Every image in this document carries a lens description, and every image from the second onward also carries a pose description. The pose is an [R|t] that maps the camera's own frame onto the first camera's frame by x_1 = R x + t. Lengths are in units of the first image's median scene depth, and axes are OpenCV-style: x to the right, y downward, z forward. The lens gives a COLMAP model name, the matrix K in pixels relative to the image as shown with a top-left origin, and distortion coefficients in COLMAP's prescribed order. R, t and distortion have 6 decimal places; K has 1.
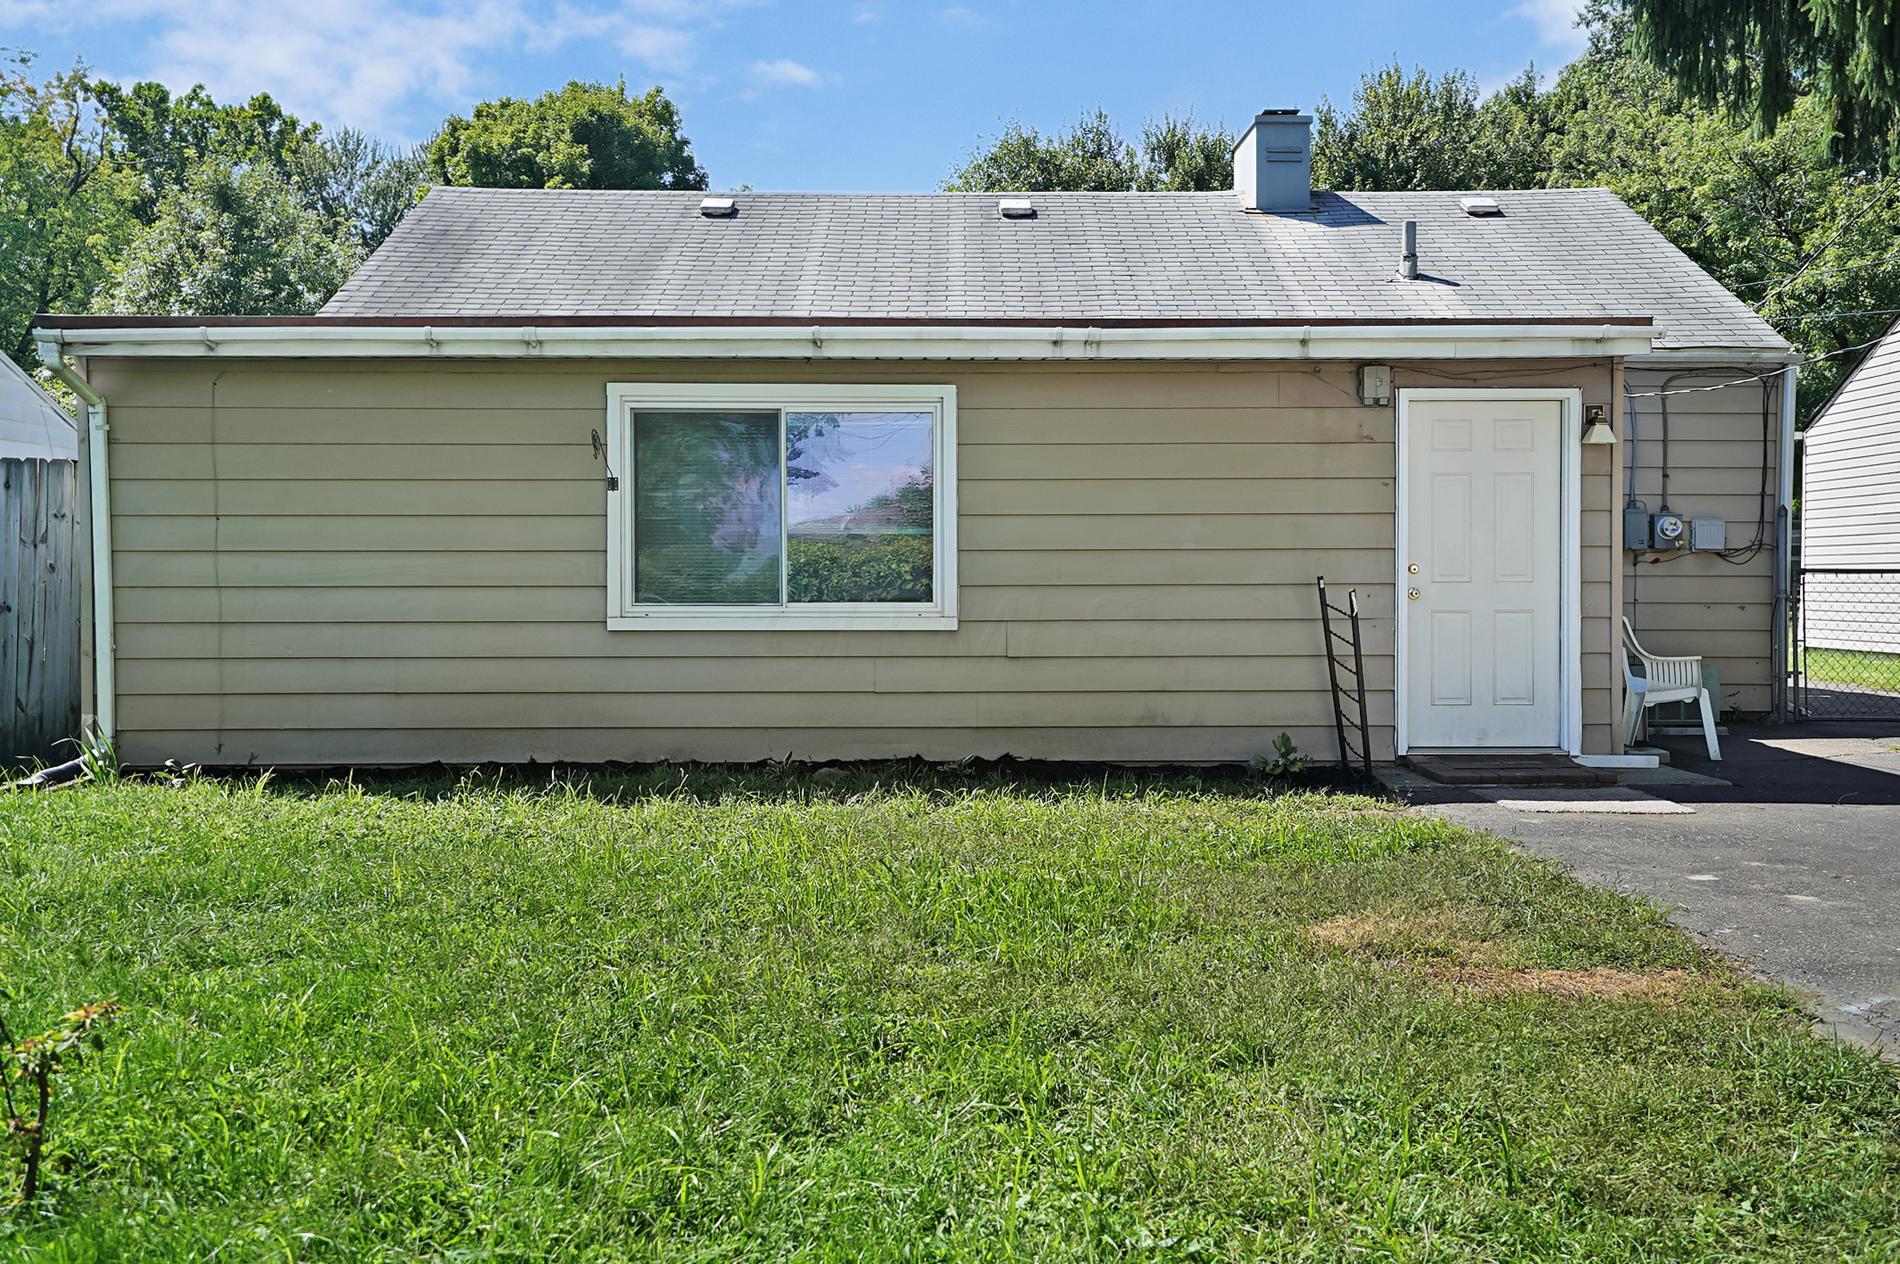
lens RADIAL K [[1828.6, 0, 949.5], [0, 1828.6, 629.8], [0, 0, 1]] dist [0.005260, 0.000000]
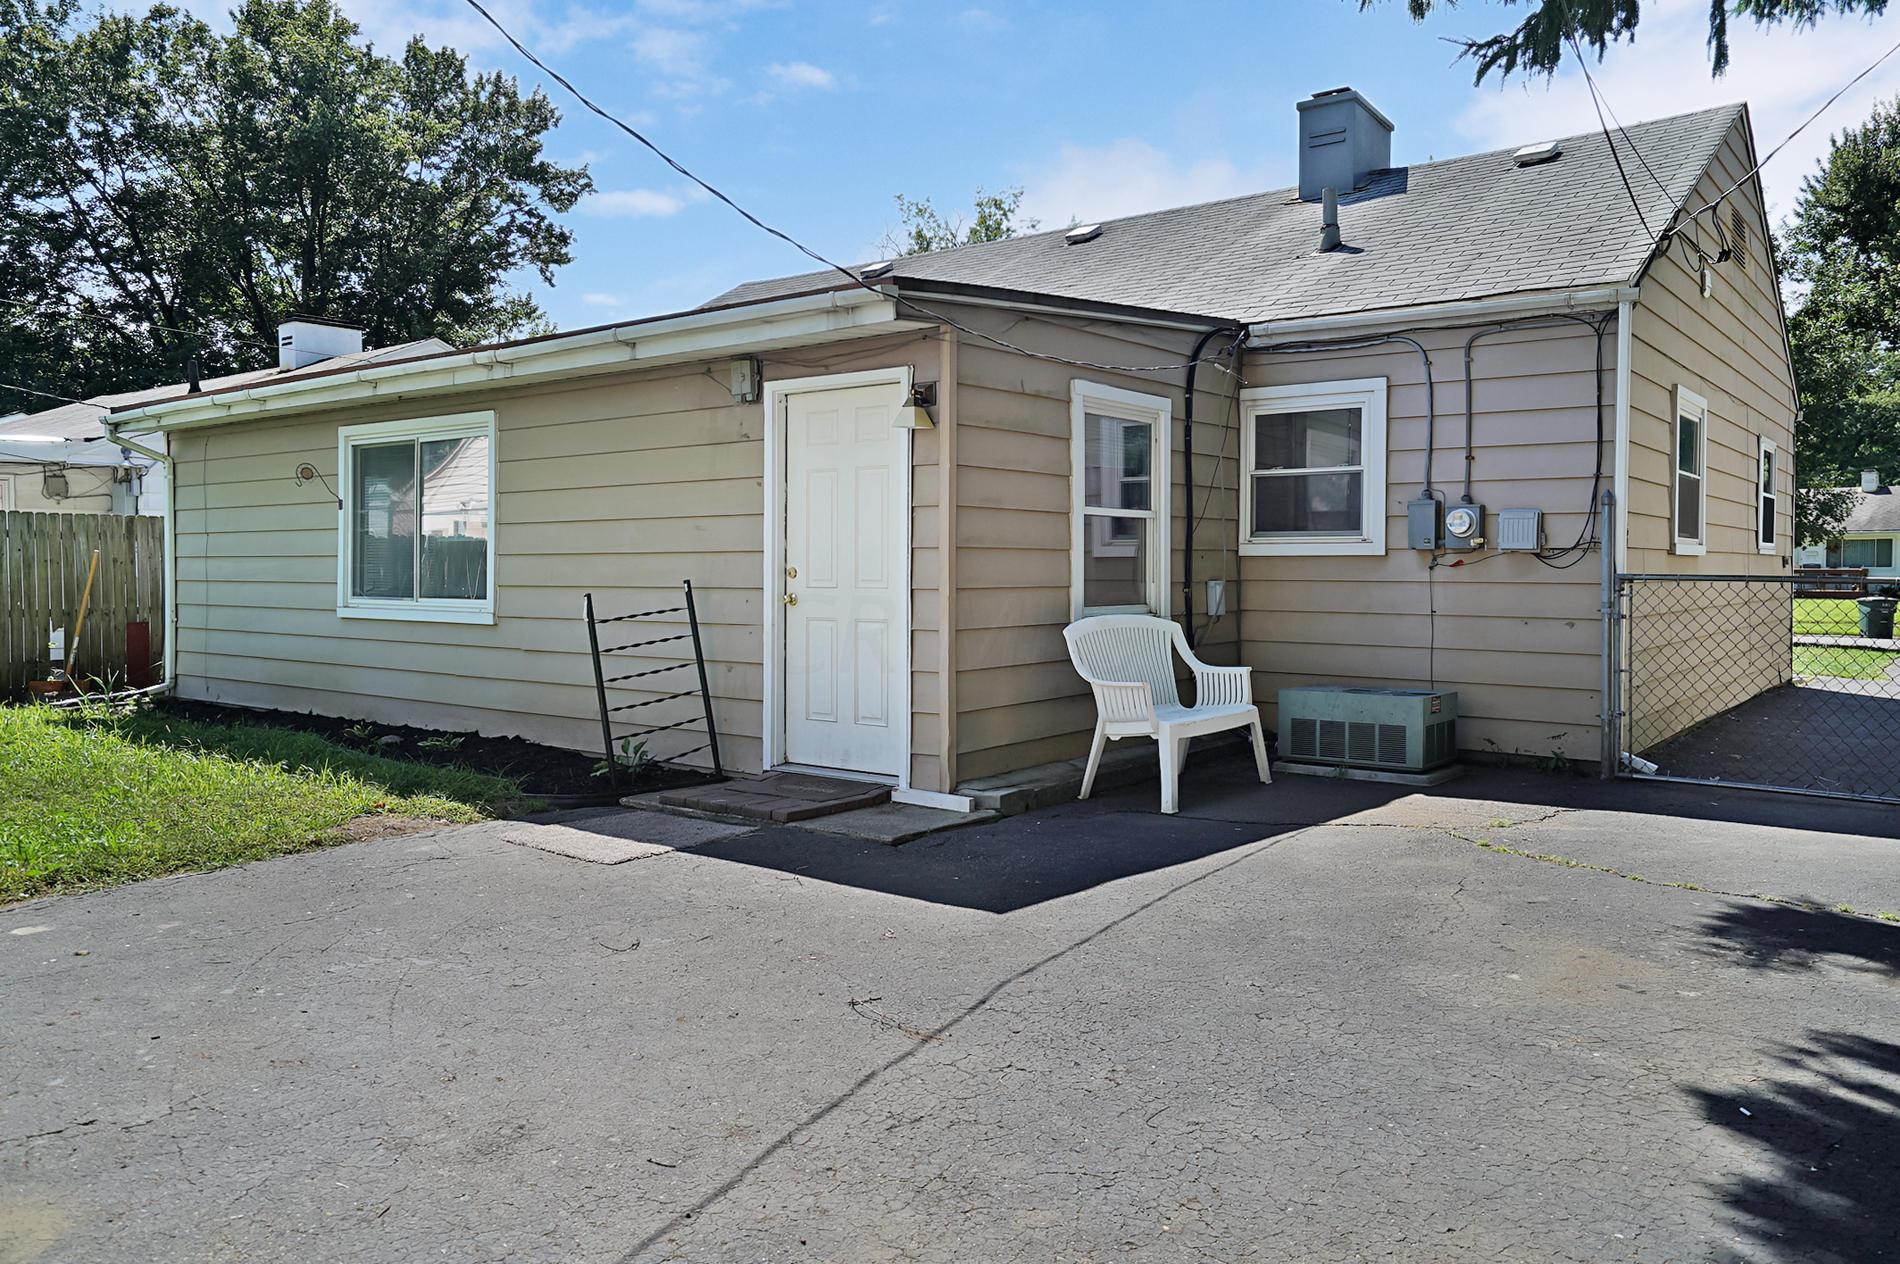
lens RADIAL K [[1383.1, 0, 949.6], [0, 1383.1, 622.0], [0, 0, 1]] dist [-0.008371, -0.001120]
pose [[0.788076, 0.027303, -0.614972, 0.753222], [-0.022327, 0.999626, 0.015770, -0.021176], [0.615173, 0.001303, 0.788391, 0.489234]]
